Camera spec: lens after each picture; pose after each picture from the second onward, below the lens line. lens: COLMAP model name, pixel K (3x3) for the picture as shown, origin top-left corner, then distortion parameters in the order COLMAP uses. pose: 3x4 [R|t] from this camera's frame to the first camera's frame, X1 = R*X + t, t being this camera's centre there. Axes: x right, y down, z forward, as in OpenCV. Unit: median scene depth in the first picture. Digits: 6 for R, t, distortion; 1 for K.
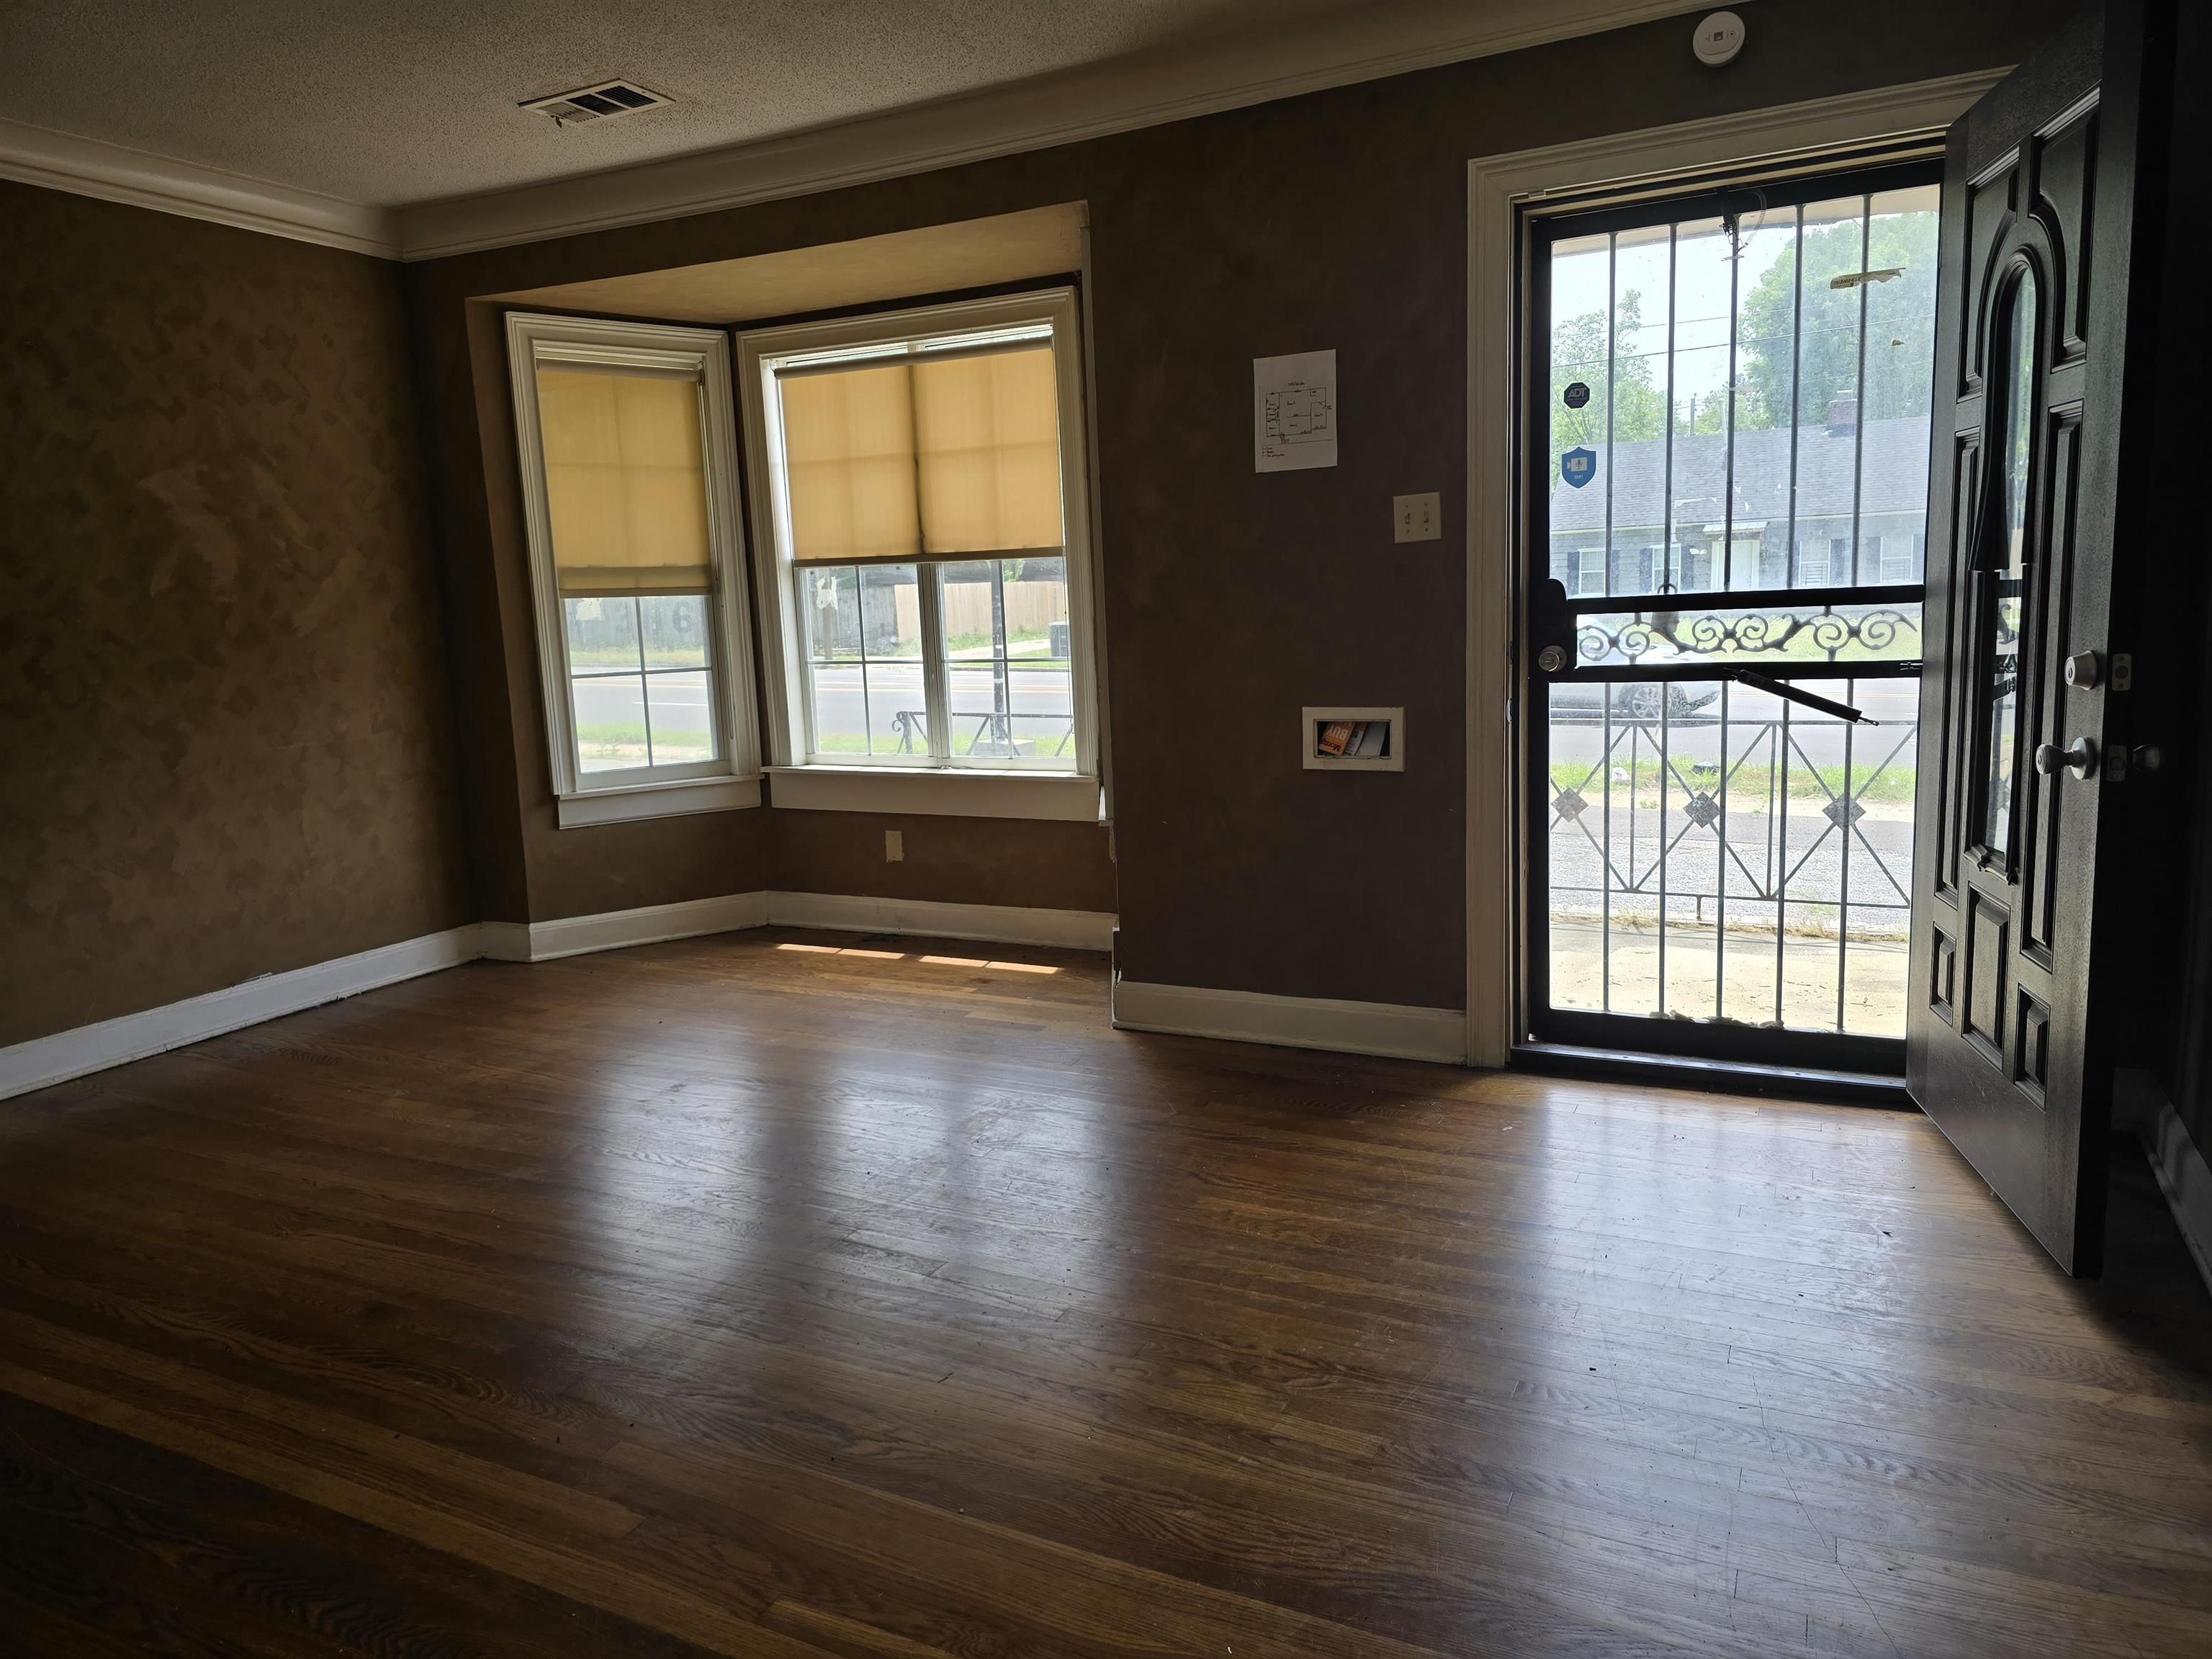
lens RADIAL K [[1533.5, 0, 1040.9], [0, 1533.5, 826.8], [0, 0, 1]] dist [0.019856, -0.000665]
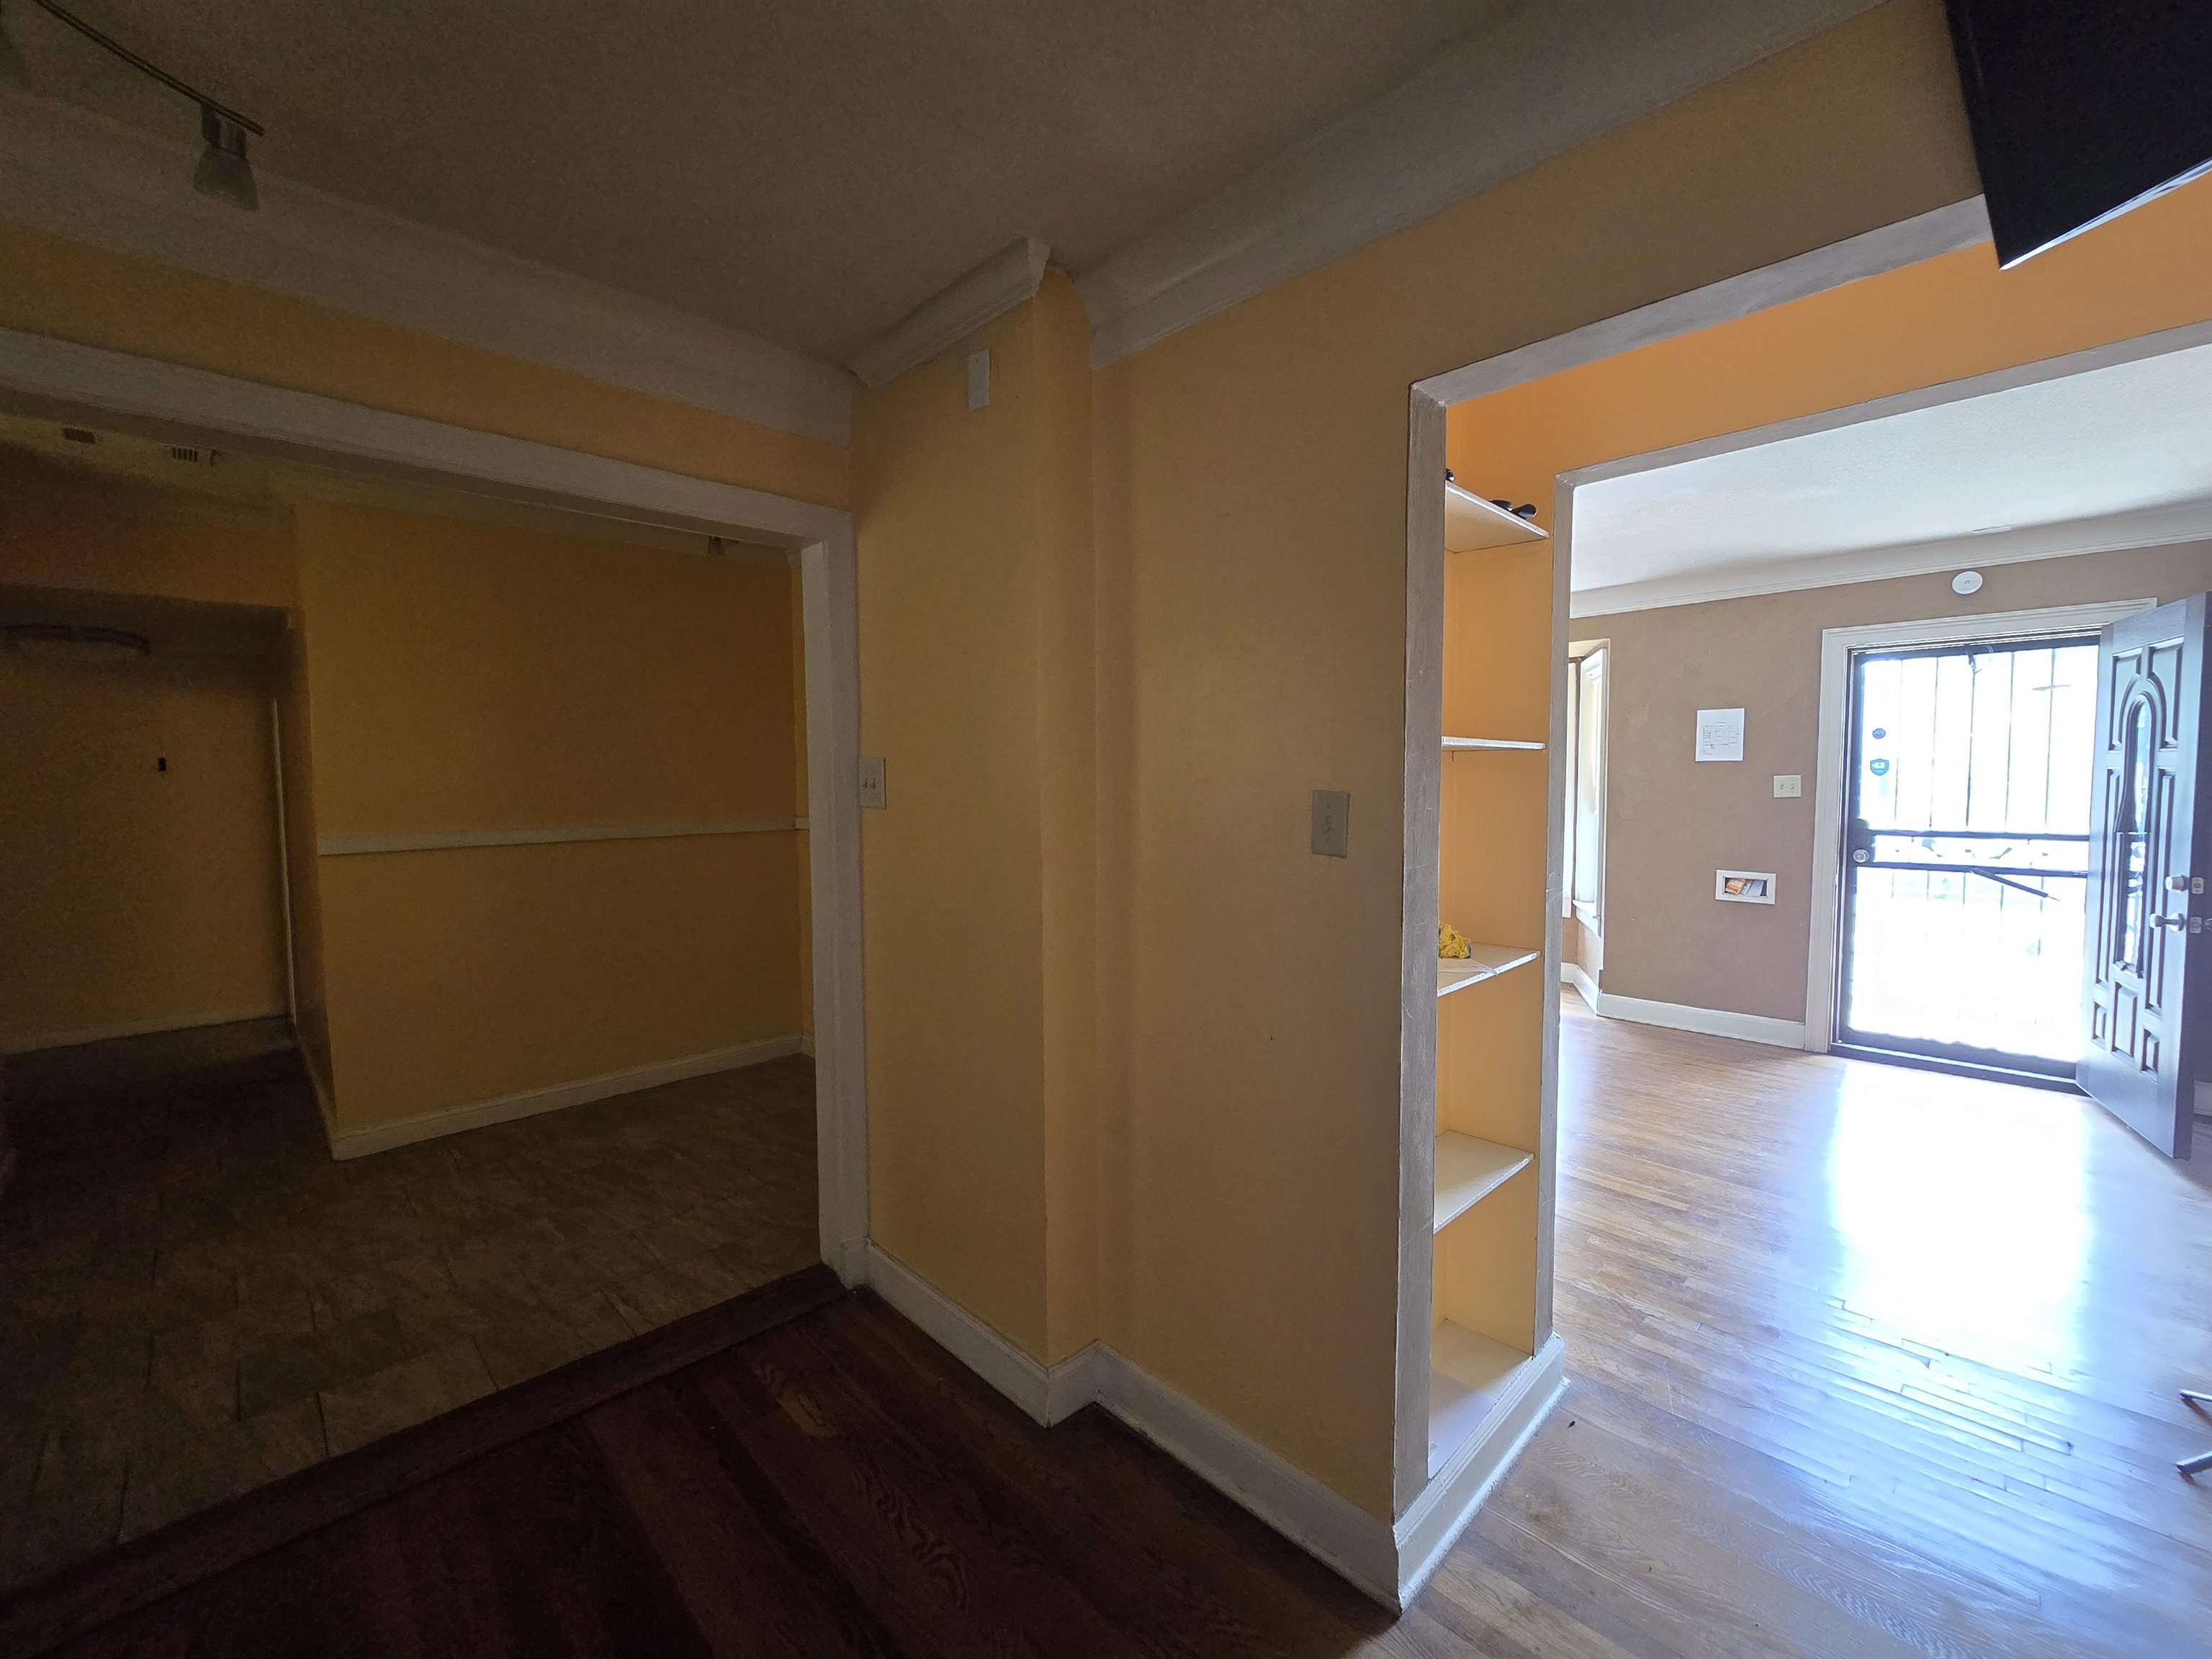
lens RADIAL K [[910.5, 0, 1093.7], [0, 910.5, 828.4], [0, 0, 1]] dist [-0.000564, 0.000733]
pose [[0.949753, 0.059554, -0.307281, -0.308921], [-0.086990, 0.993278, -0.076364, 0.042397], [0.300668, 0.099258, 0.948550, -0.541082]]
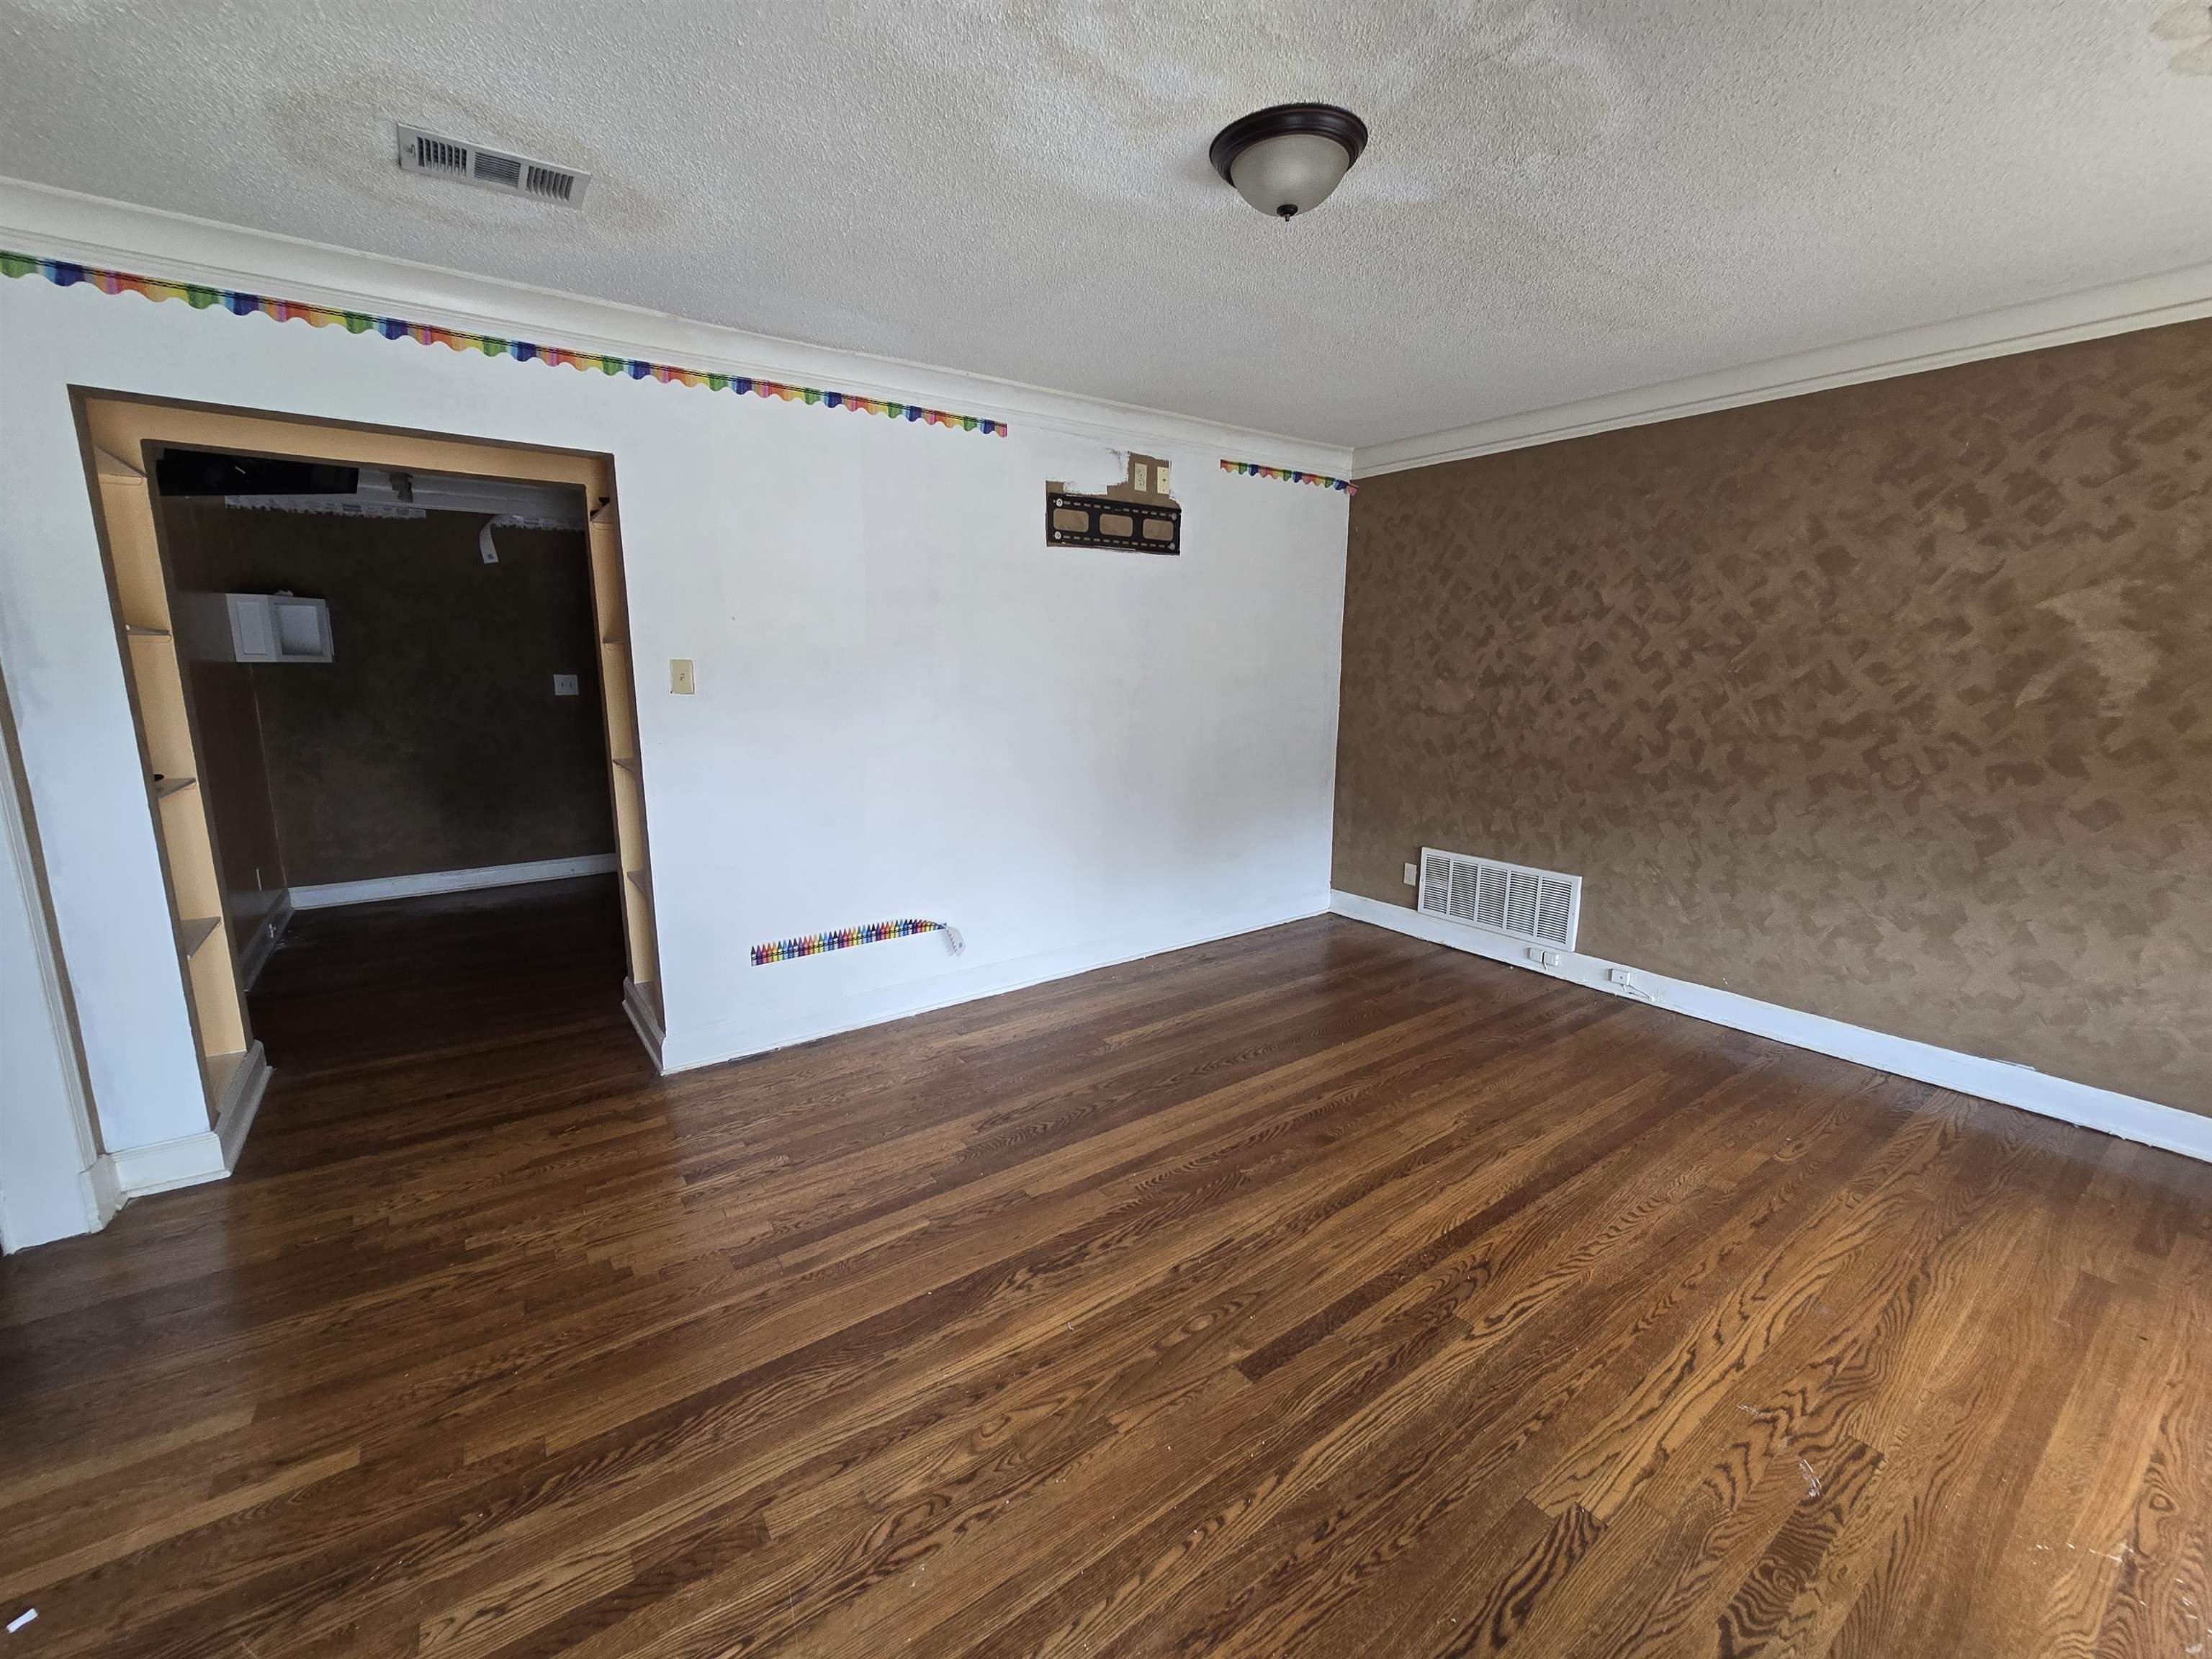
lens RADIAL K [[895.3, 0, 1106.0], [0, 895.3, 829.5], [0, 0, 1]] dist [-0.001981, -0.000300]
pose [[-0.438472, 0.207306, -0.874509, 0.309971], [-0.122476, 0.950174, 0.286652, -0.176154], [0.890360, 0.232795, -0.391235, 0.716169]]
